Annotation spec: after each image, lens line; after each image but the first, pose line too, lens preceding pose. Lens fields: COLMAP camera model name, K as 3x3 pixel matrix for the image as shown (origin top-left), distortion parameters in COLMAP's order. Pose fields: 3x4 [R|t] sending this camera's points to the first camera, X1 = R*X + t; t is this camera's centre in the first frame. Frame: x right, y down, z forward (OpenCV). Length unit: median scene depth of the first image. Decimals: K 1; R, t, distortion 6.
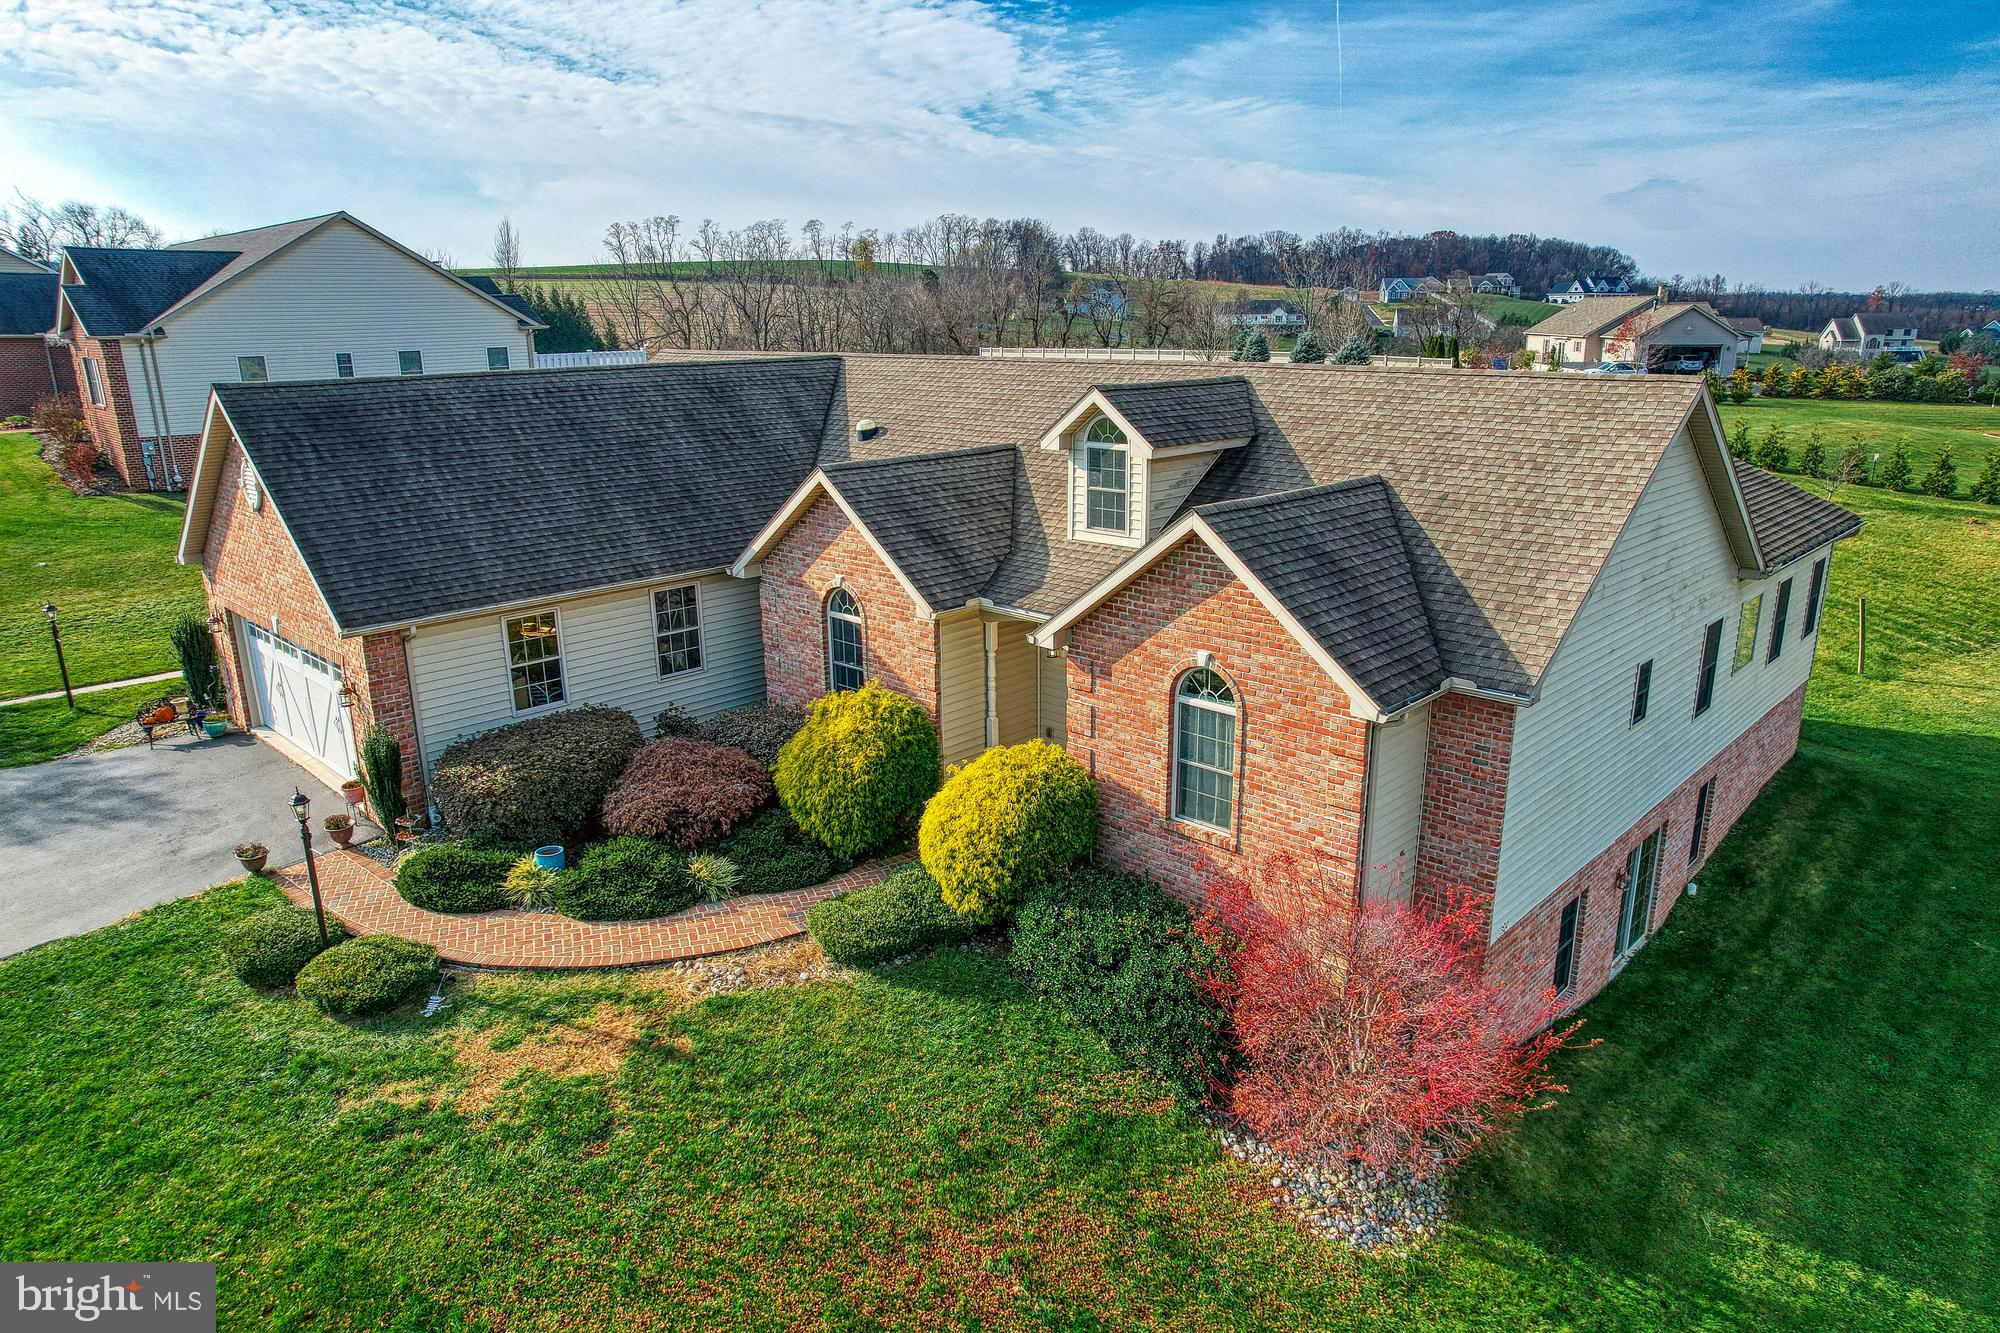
lens RADIAL K [[1276.2, 0, 1001.8], [0, 1276.2, 684.3], [0, 0, 1]] dist [-0.083702, 0.077697]
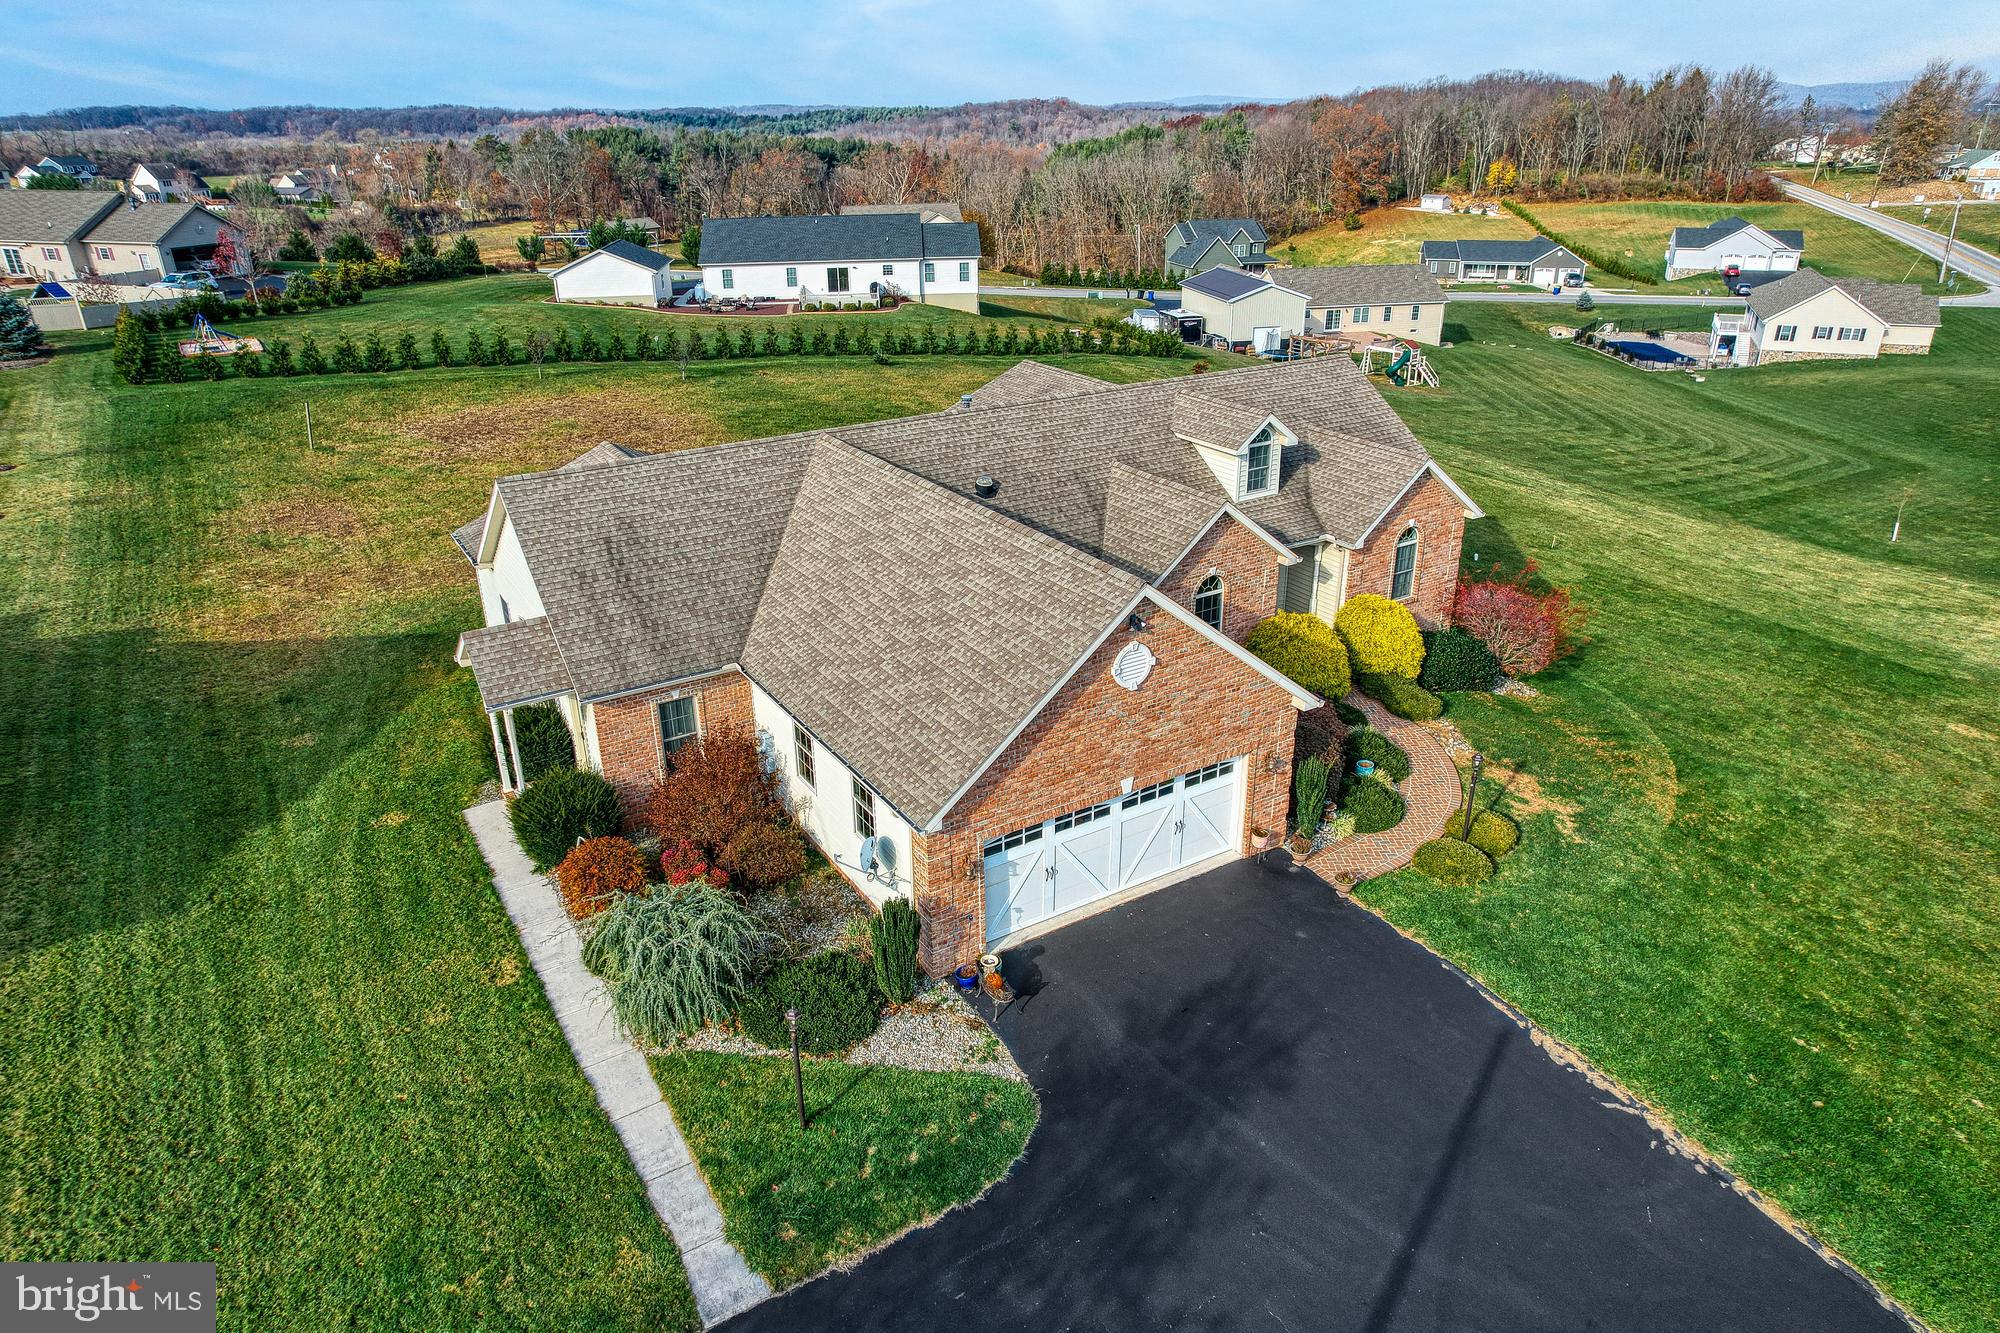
lens RADIAL K [[1289.4, 0, 1003.5], [0, 1289.4, 665.0], [0, 0, 1]] dist [-0.078653, 0.071630]
pose [[0.238085, -0.384650, 0.891830, -1.939957], [0.282810, 0.905900, 0.315219, -0.647865], [-0.929158, 0.177169, 0.324464, 0.906196]]
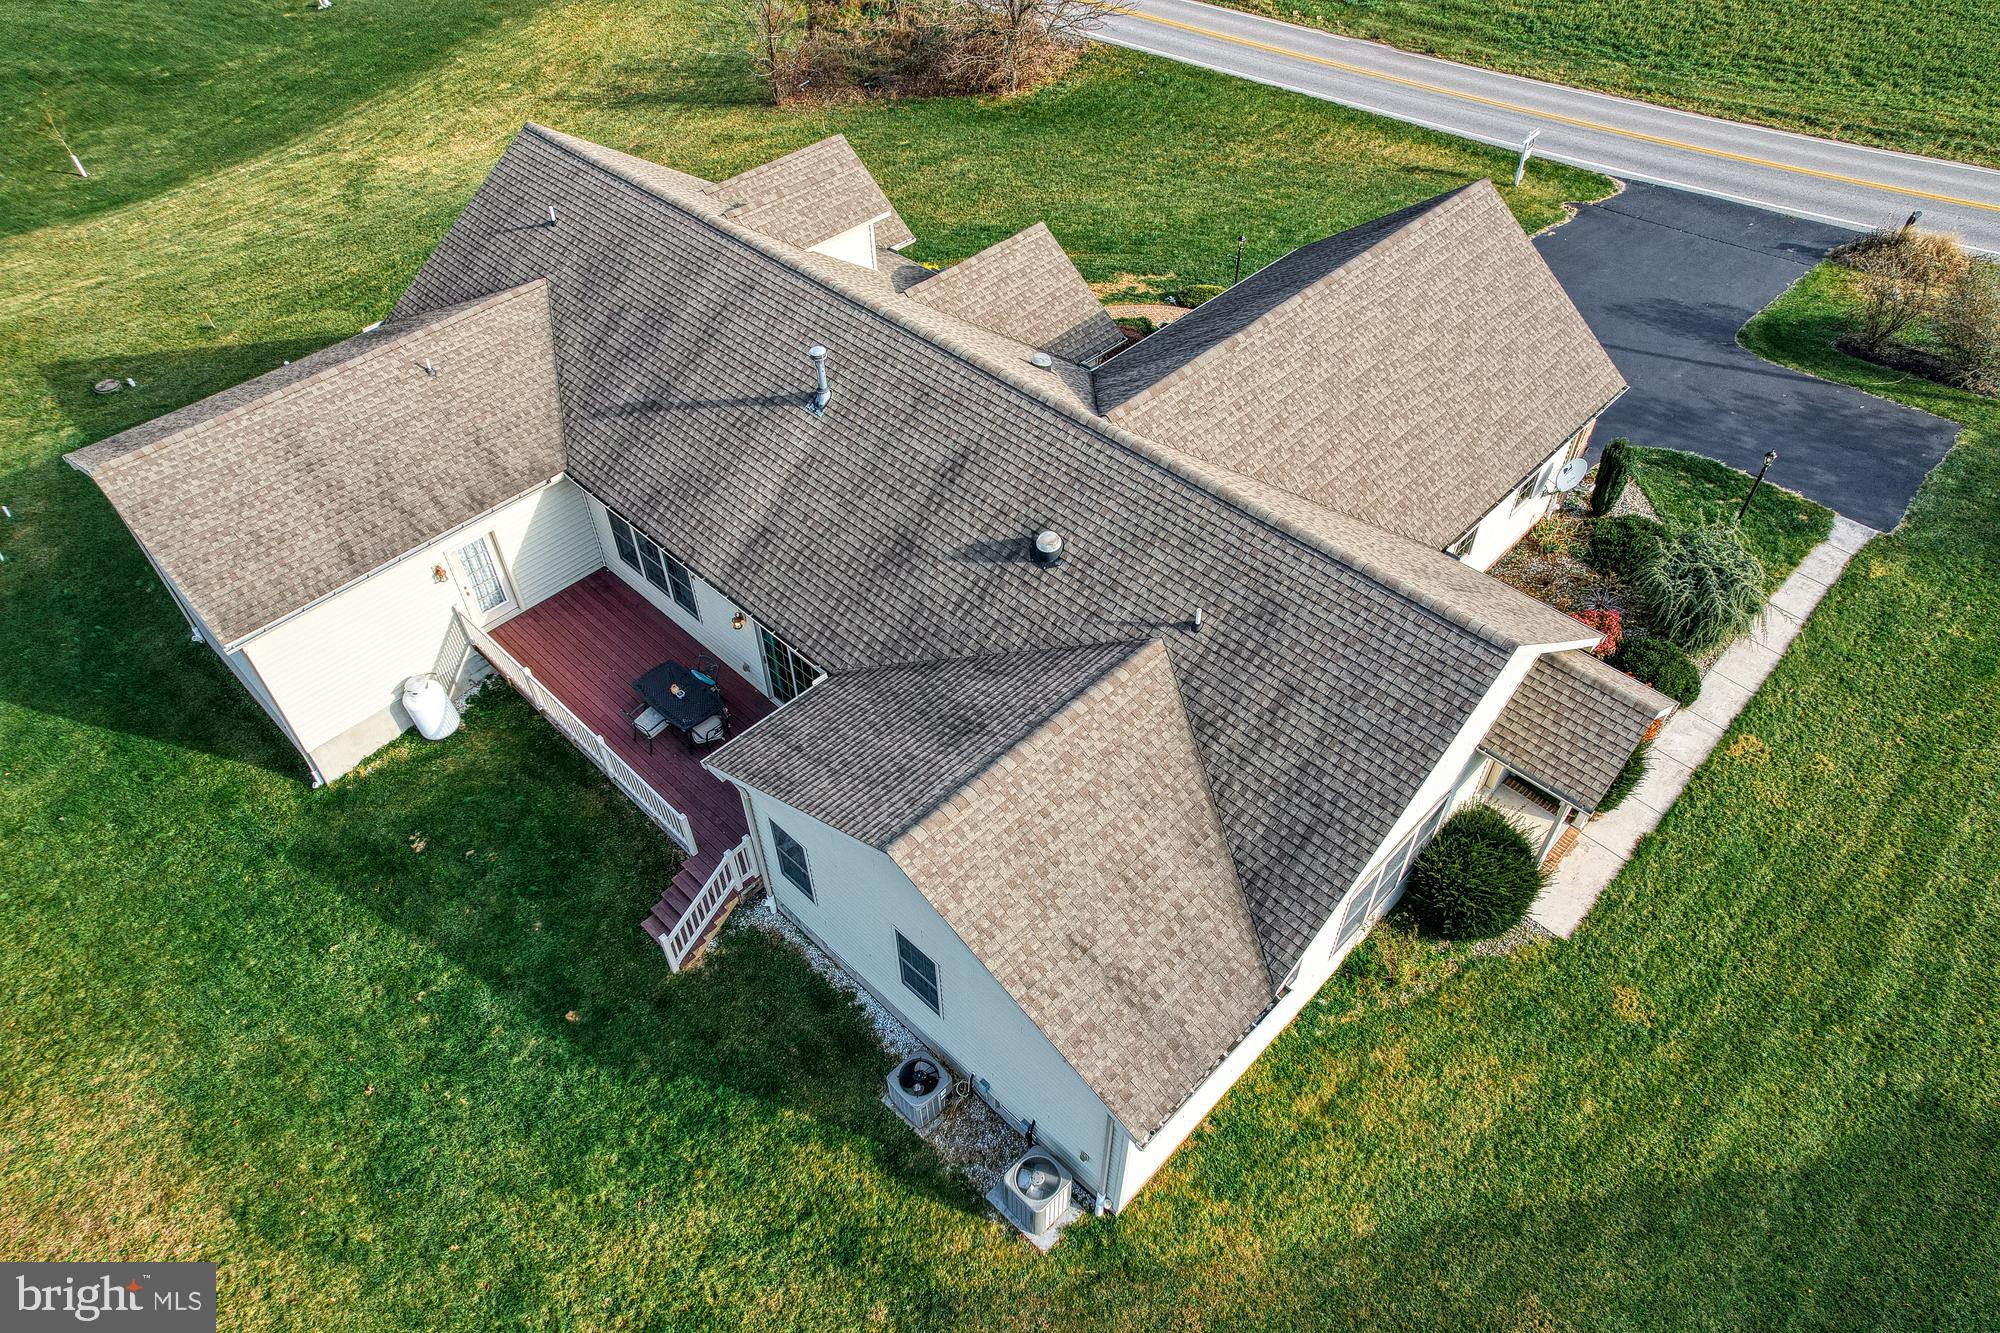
lens RADIAL K [[1280.0, 0, 1002.4], [0, 1280.0, 672.9], [0, 0, 1]] dist [-0.073825, 0.071488]
pose [[-0.999820, 0.010532, 0.015802, -0.137238], [0.018888, 0.465601, 0.884793, -1.440146], [0.001961, 0.884932, -0.465716, 2.502316]]
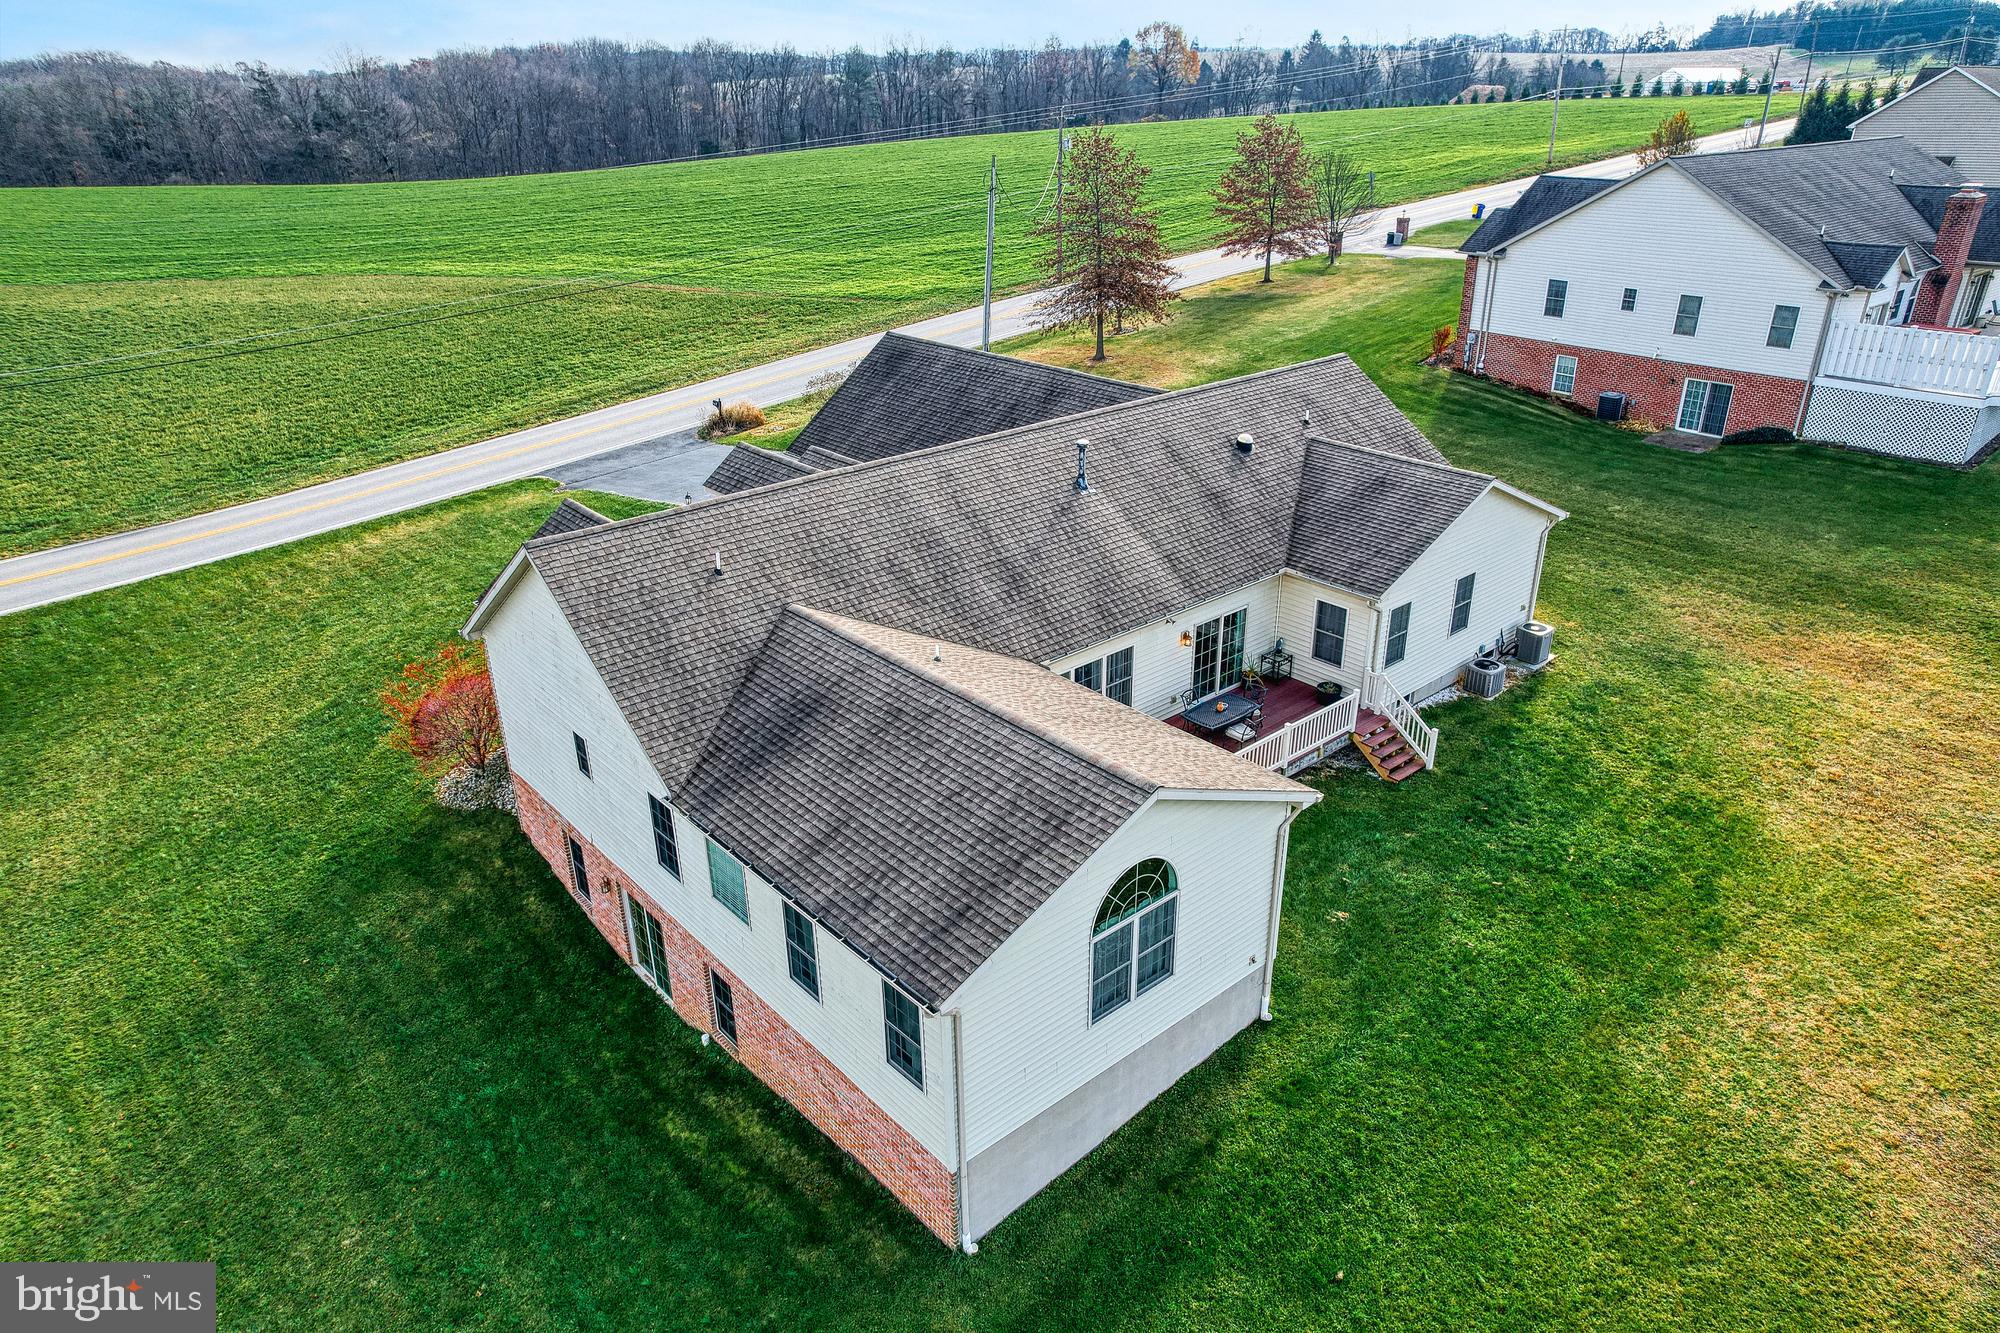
lens RADIAL K [[1289.4, 0, 1003.5], [0, 1289.4, 665.0], [0, 0, 1]] dist [-0.078653, 0.071630]
pose [[-0.080472, 0.425261, -0.901486, 1.835082], [-0.269620, 0.861416, 0.430427, -0.873407], [0.959598, 0.277696, 0.045339, 1.461204]]
